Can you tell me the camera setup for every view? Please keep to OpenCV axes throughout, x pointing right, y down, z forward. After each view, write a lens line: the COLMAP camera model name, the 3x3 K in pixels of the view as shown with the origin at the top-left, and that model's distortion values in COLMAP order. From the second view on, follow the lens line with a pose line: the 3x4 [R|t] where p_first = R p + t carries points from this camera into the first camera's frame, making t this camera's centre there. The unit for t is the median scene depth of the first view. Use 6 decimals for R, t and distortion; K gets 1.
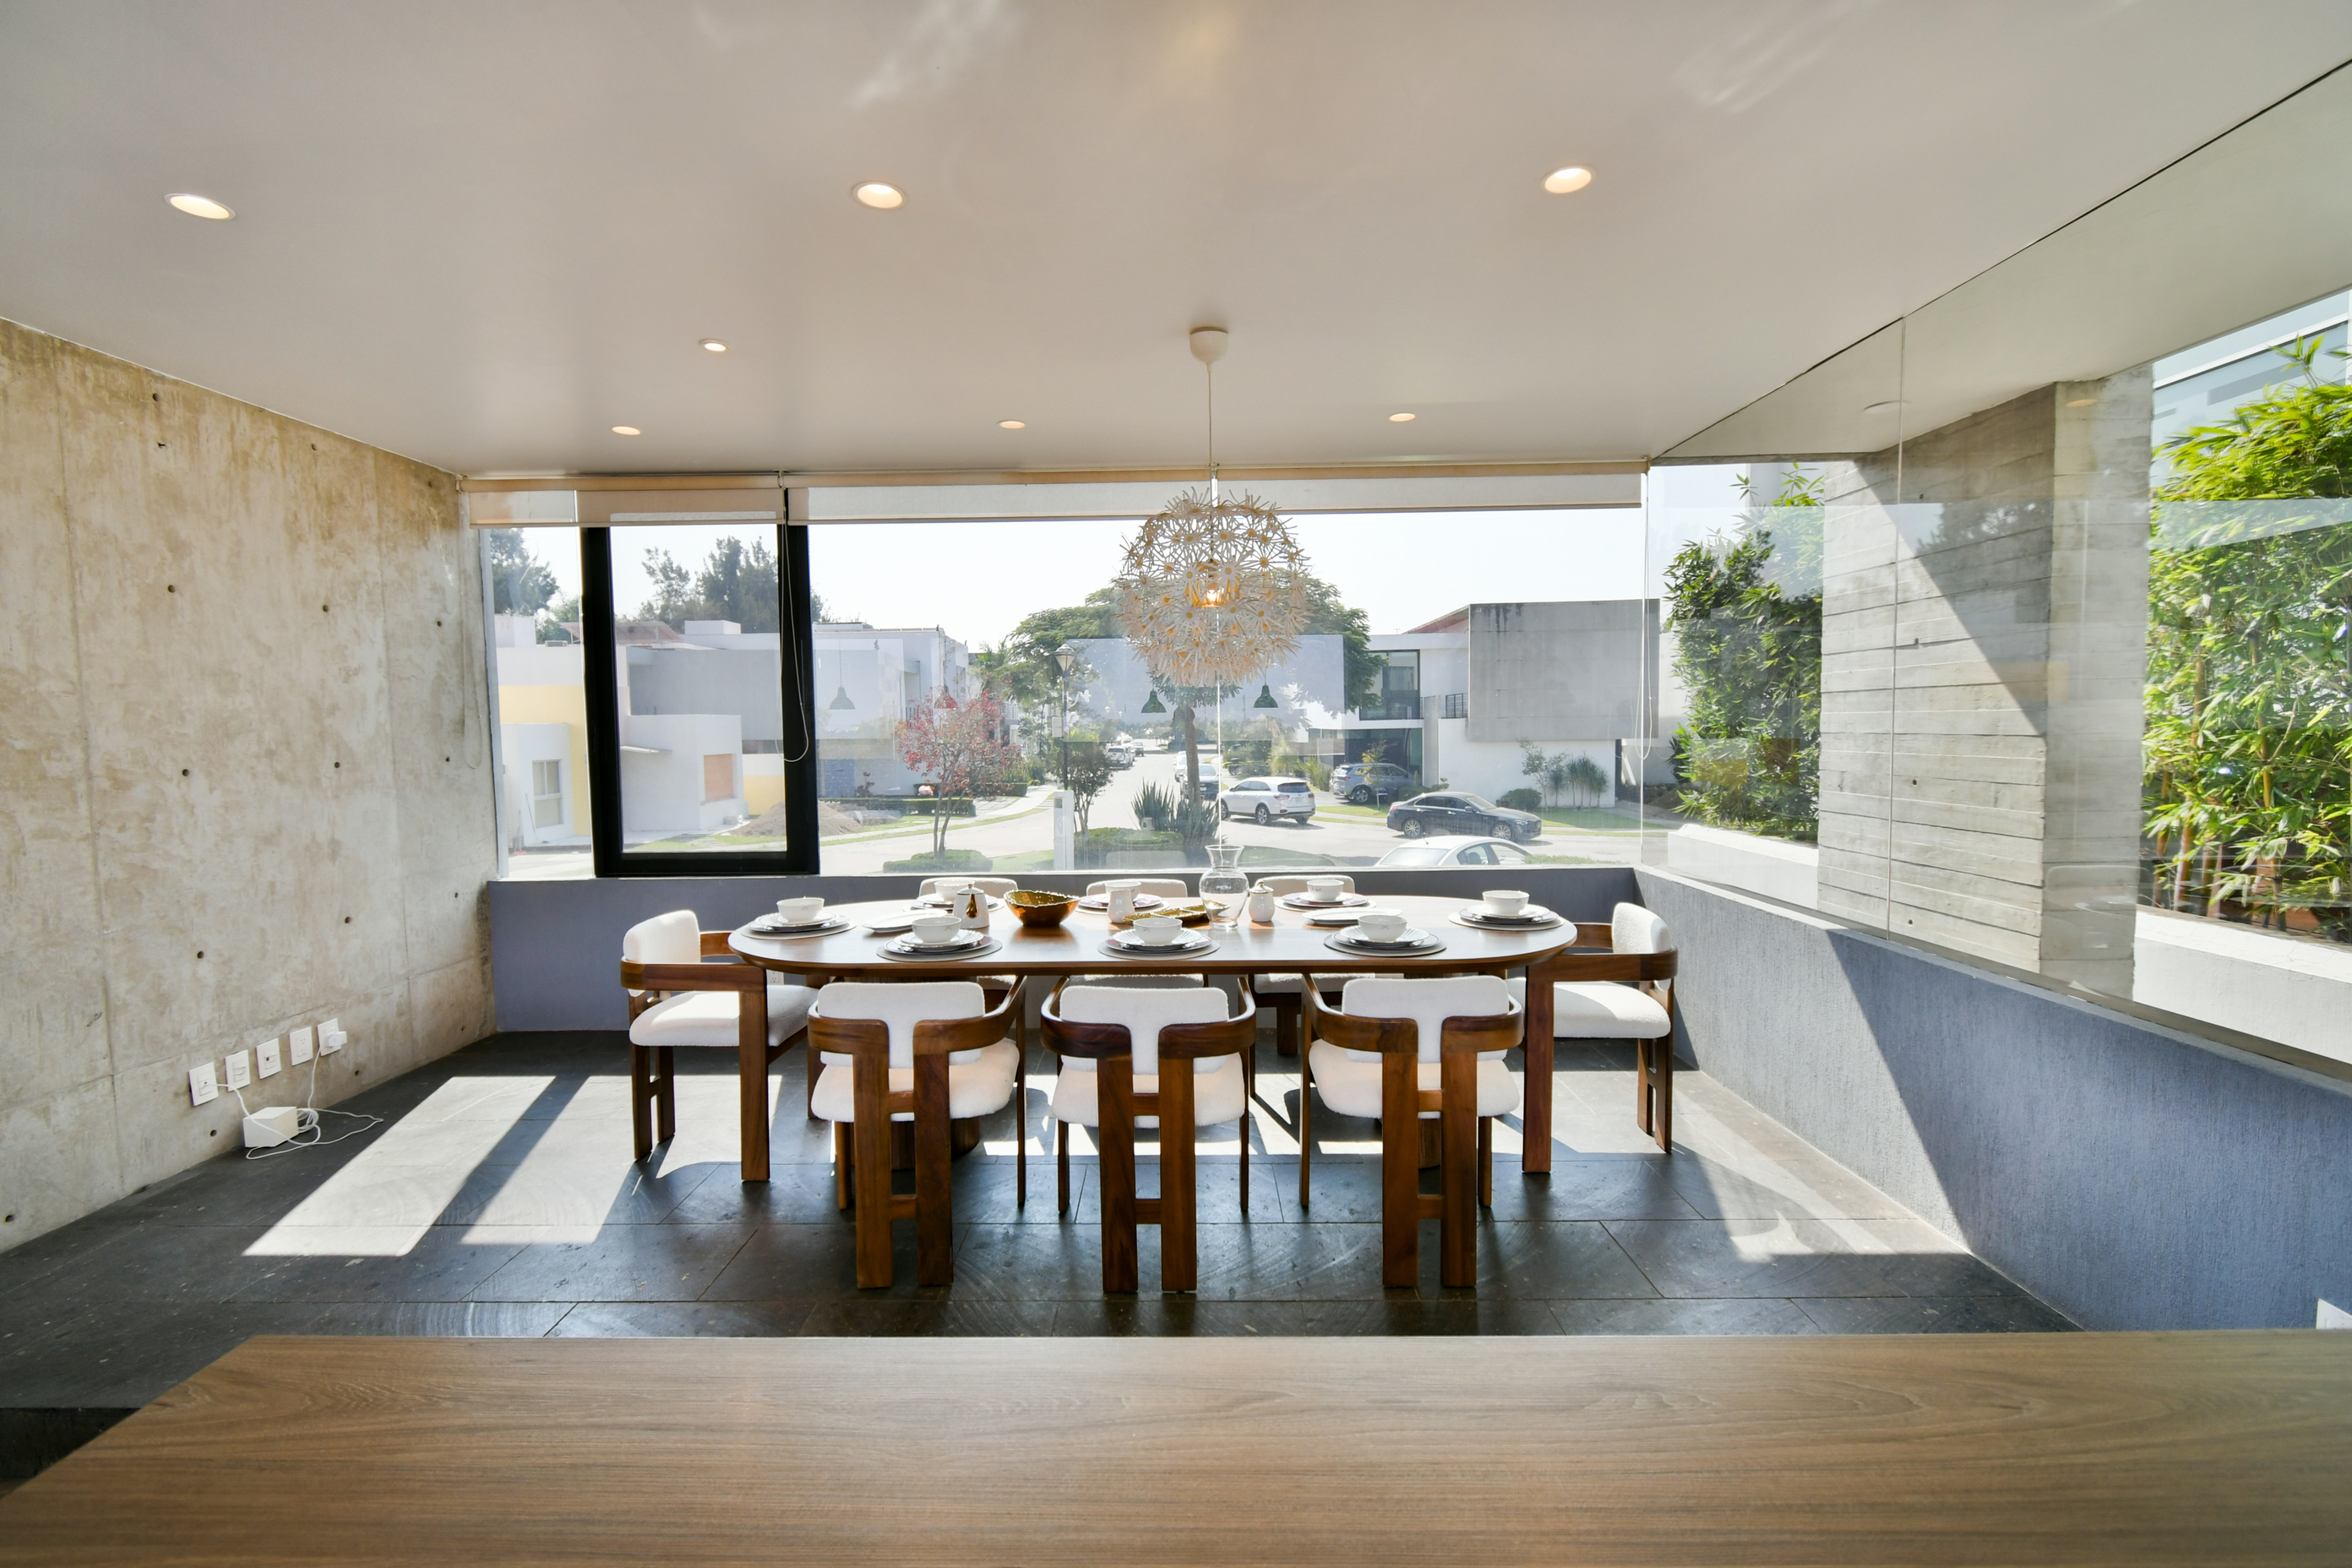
lens RADIAL K [[1055.5, 0, 1176.0], [0, 1055.5, 784.0], [0, 0, 1]] dist [0.014182, -0.006061]
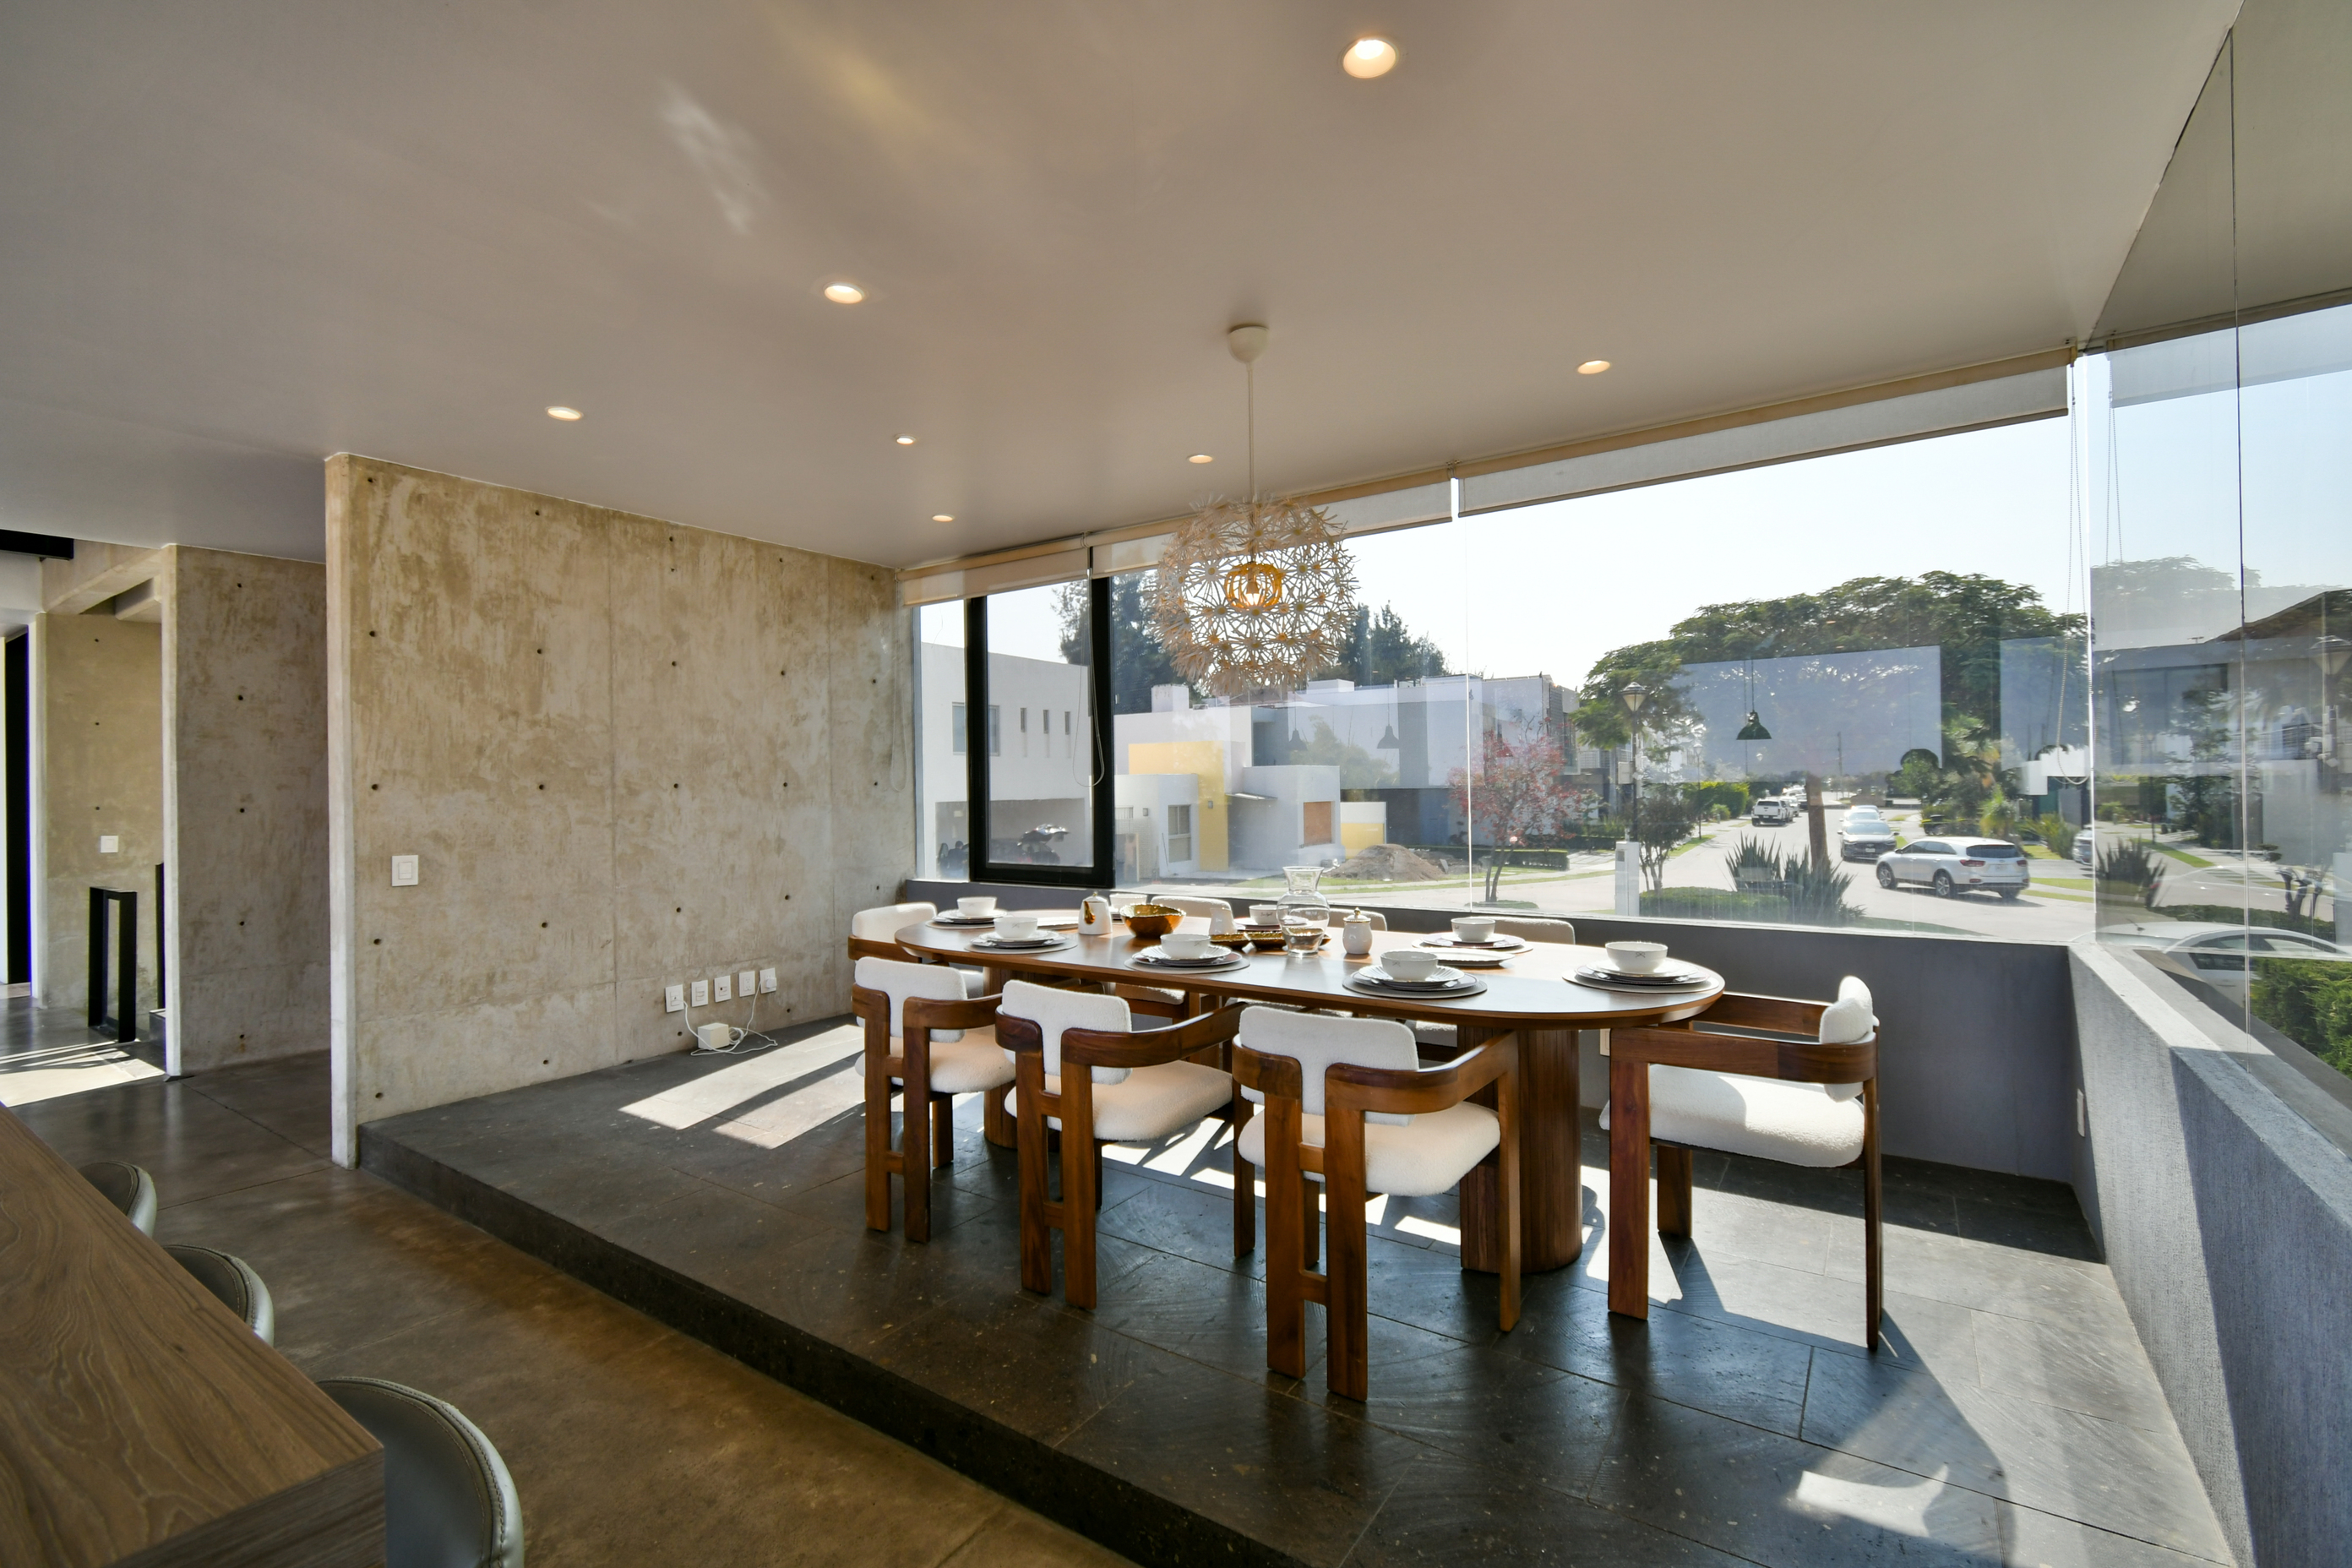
lens RADIAL K [[1055.5, 0, 1176.0], [0, 1055.5, 784.0], [0, 0, 1]] dist [0.014182, -0.006061]
pose [[0.825820, -0.000563, -0.563934, 0.442345], [-0.028063, 0.998720, -0.042093, 0.026772], [0.563236, 0.050587, 0.824746, 0.157307]]
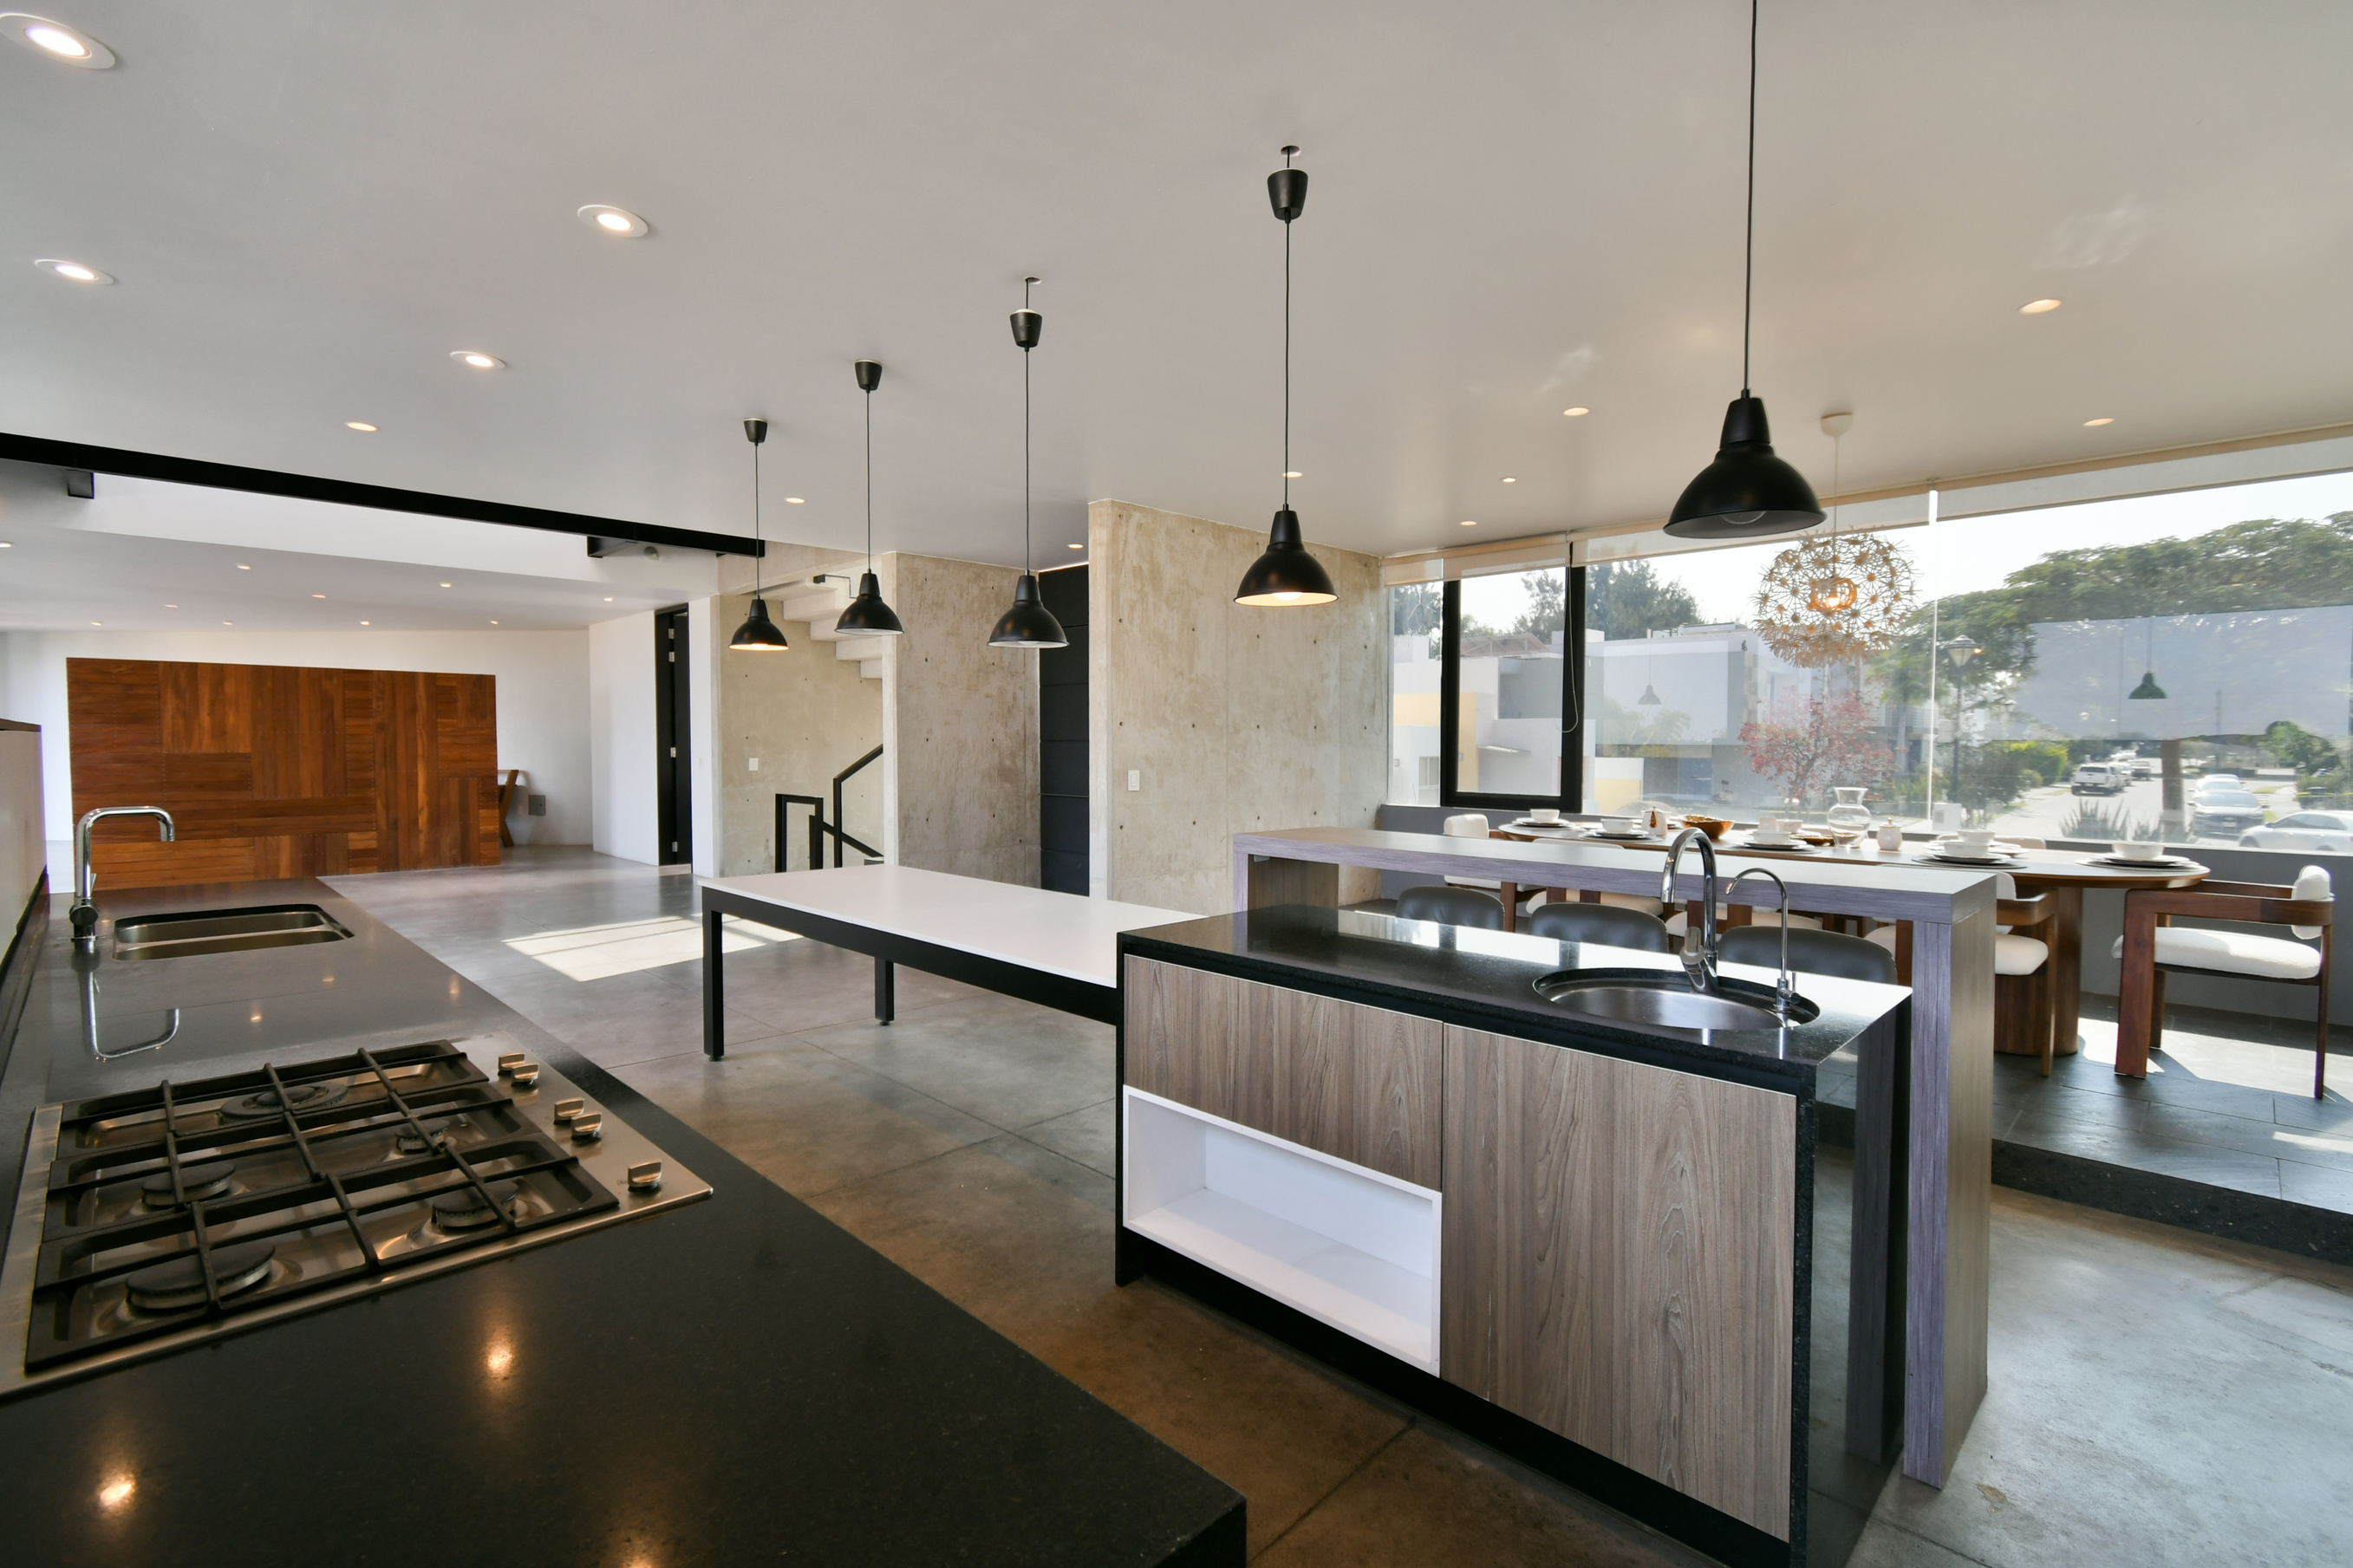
lens RADIAL K [[1100.3, 0, 1147.3], [0, 1100.3, 783.3], [0, 0, 1]] dist [0.012159, -0.007426]
pose [[0.704396, 0.042350, -0.708543, 0.375077], [-0.051593, 0.998633, 0.008398, 0.082396], [0.707930, 0.030640, 0.705618, -0.571819]]
